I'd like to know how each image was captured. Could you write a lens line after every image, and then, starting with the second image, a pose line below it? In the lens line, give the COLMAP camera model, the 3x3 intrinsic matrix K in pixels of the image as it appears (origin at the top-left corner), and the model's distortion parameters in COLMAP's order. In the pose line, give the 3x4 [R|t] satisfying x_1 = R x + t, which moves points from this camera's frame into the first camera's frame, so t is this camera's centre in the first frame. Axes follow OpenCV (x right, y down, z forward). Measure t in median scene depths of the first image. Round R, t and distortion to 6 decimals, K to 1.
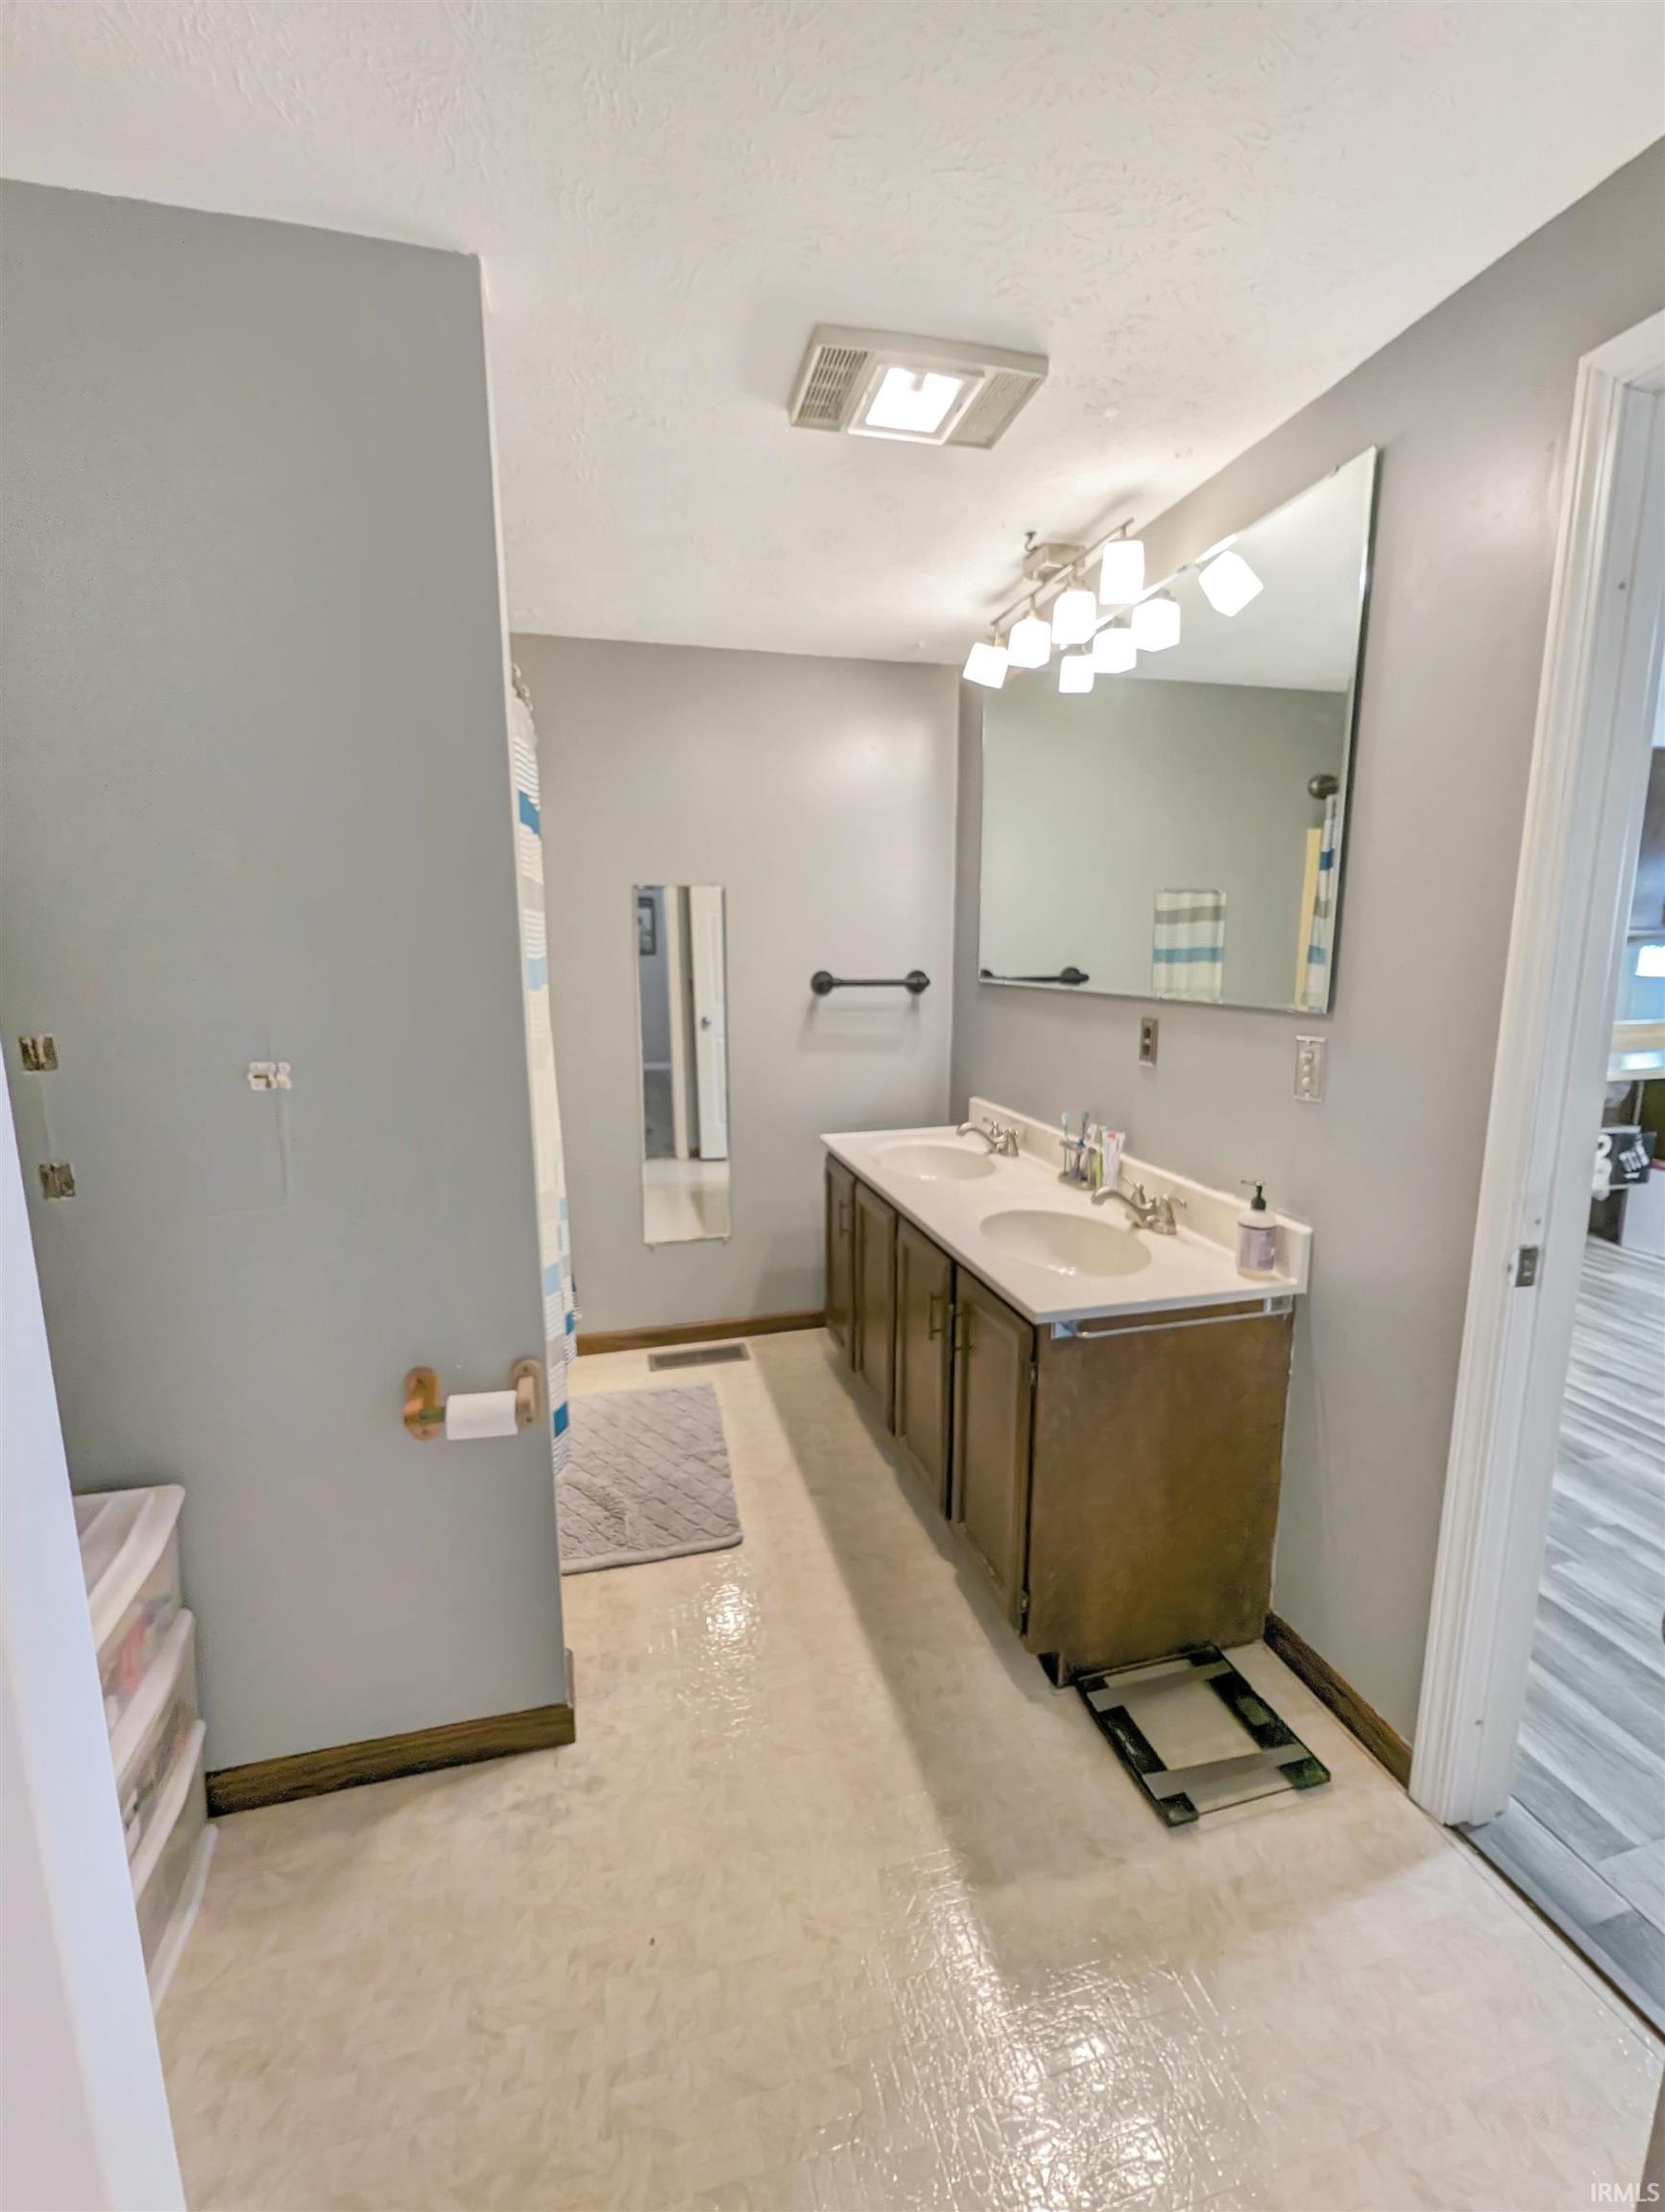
lens RADIAL K [[922.2, 0, 832.9], [0, 922.2, 1098.3], [0, 0, 1]] dist [0.007078, -0.001679]
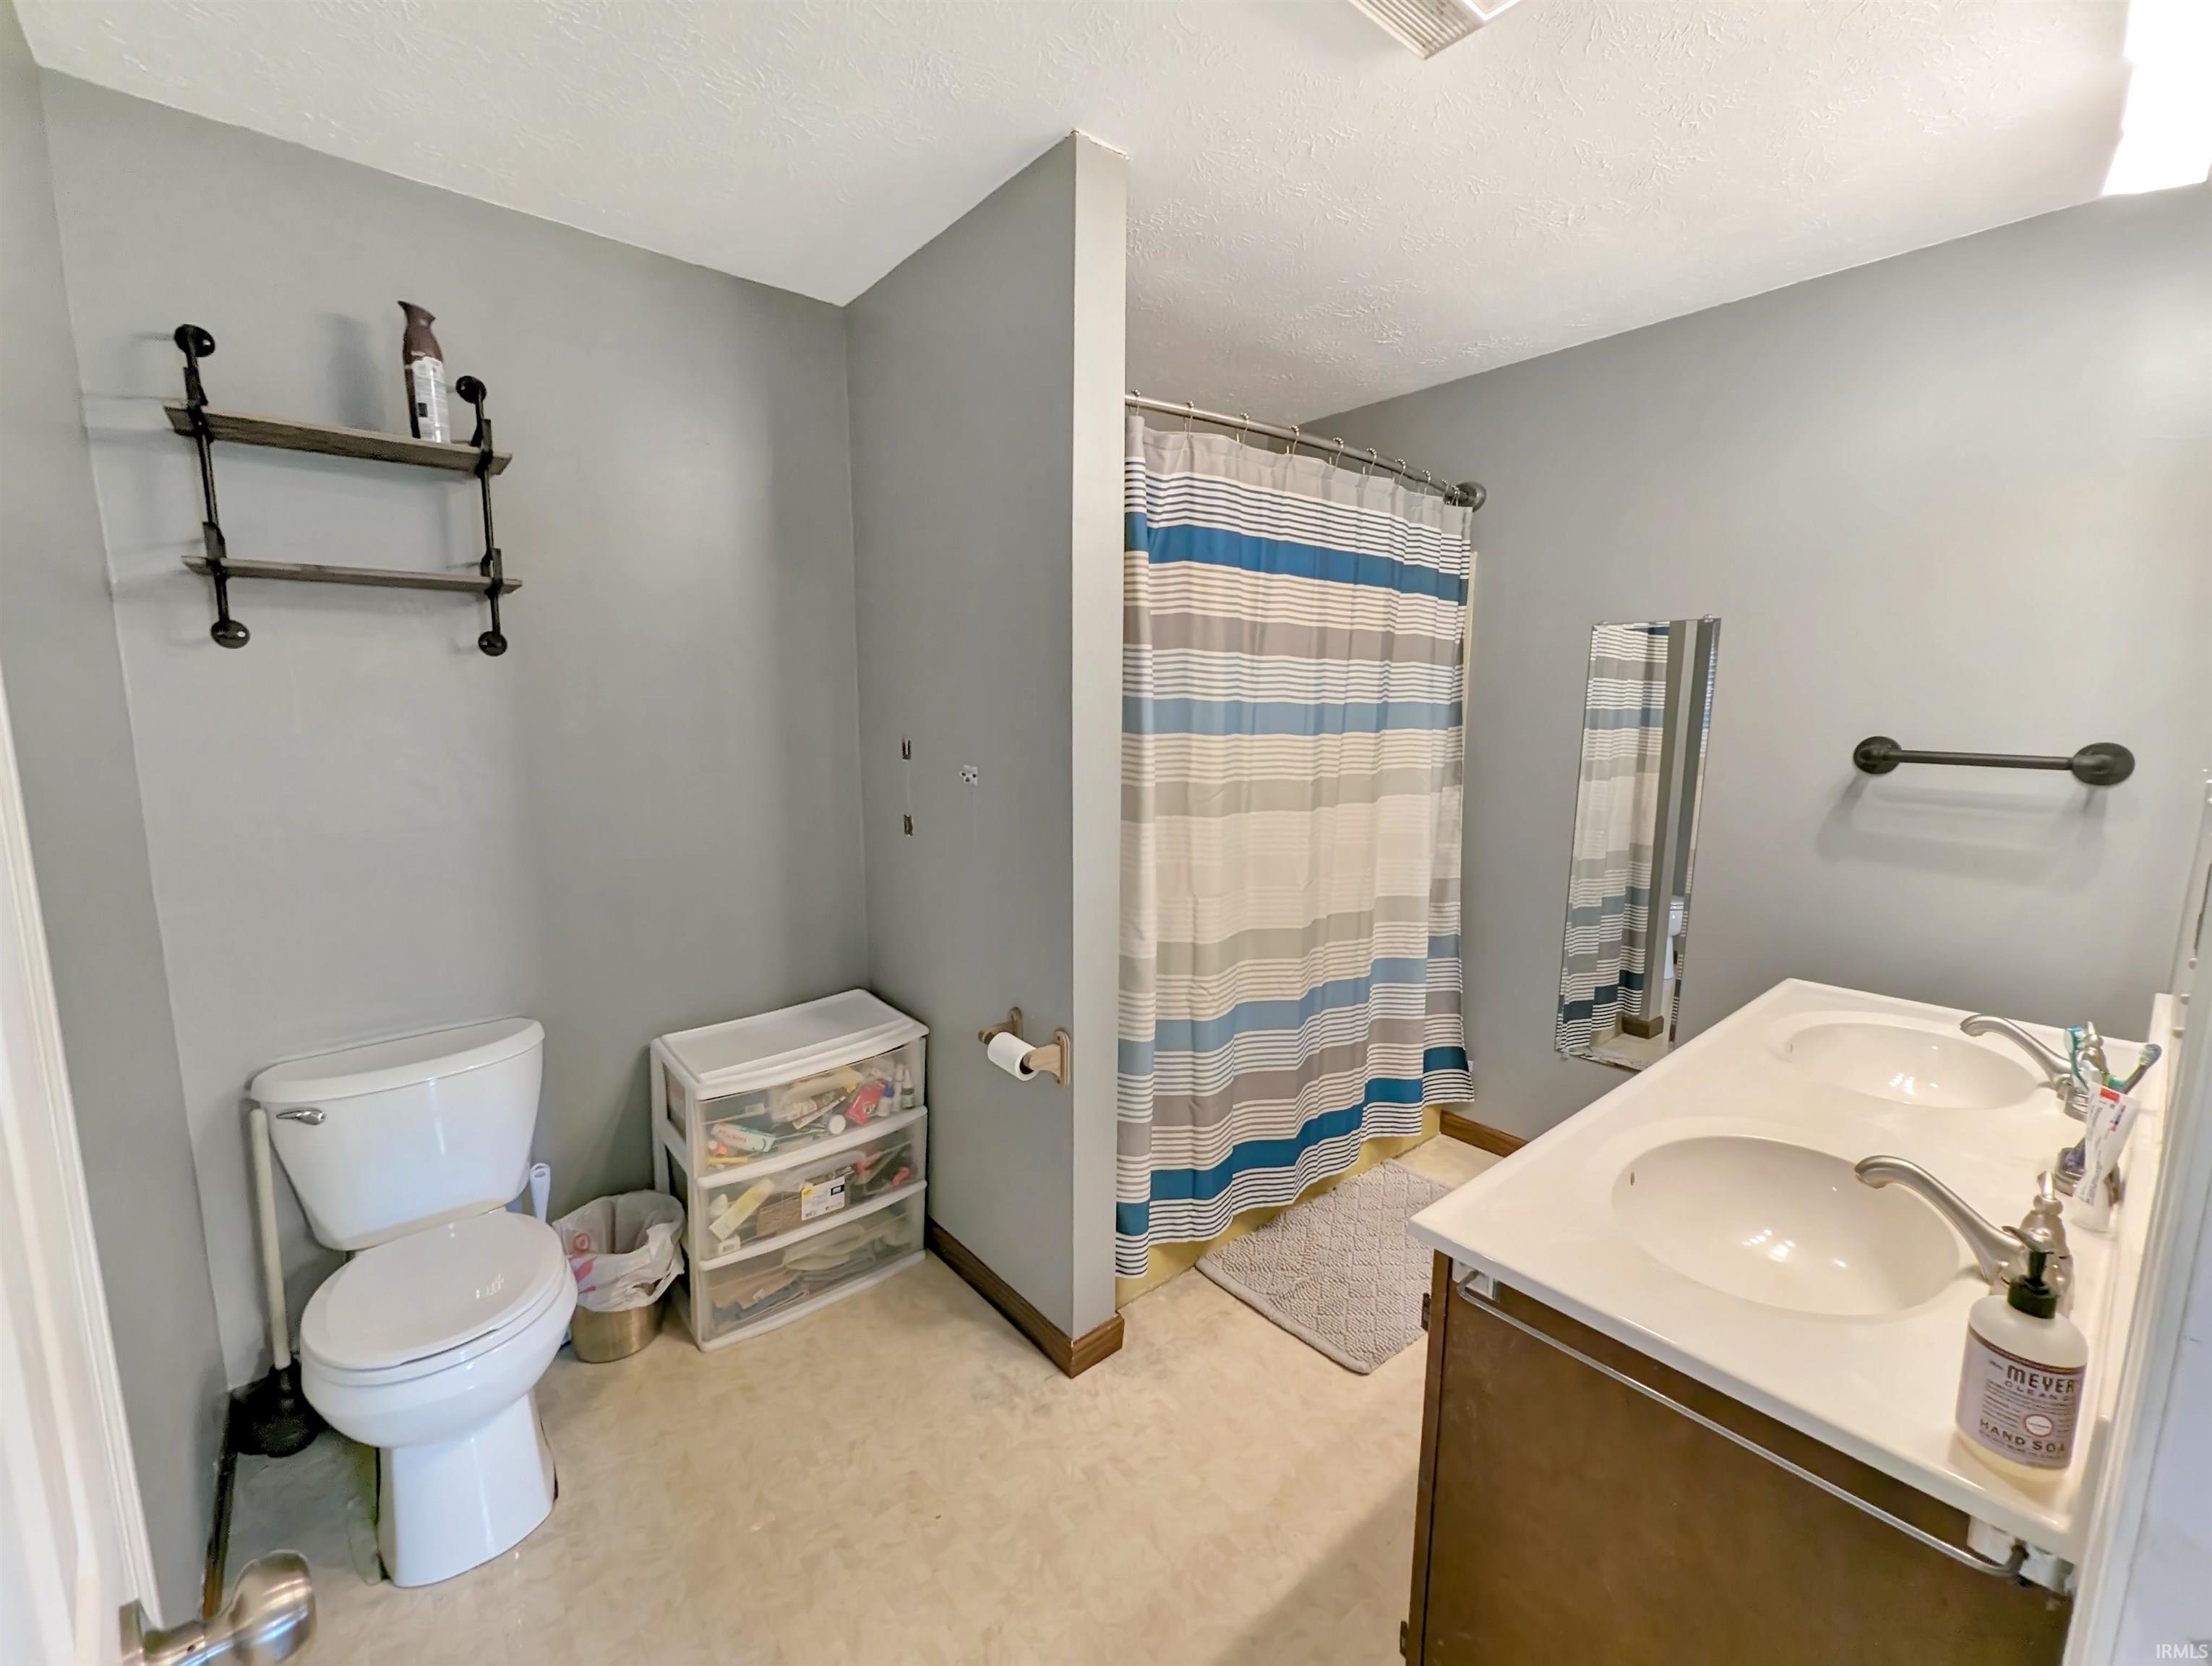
lens RADIAL K [[922.3, 0, 1110.1], [0, 922.3, 842.4], [0, 0, 1]] dist [0.007078, -0.001679]
pose [[0.430475, 0.140907, -0.891536, 0.660682], [-0.157186, 0.984349, 0.079679, -0.060744], [0.888810, 0.105838, 0.445886, 0.448460]]
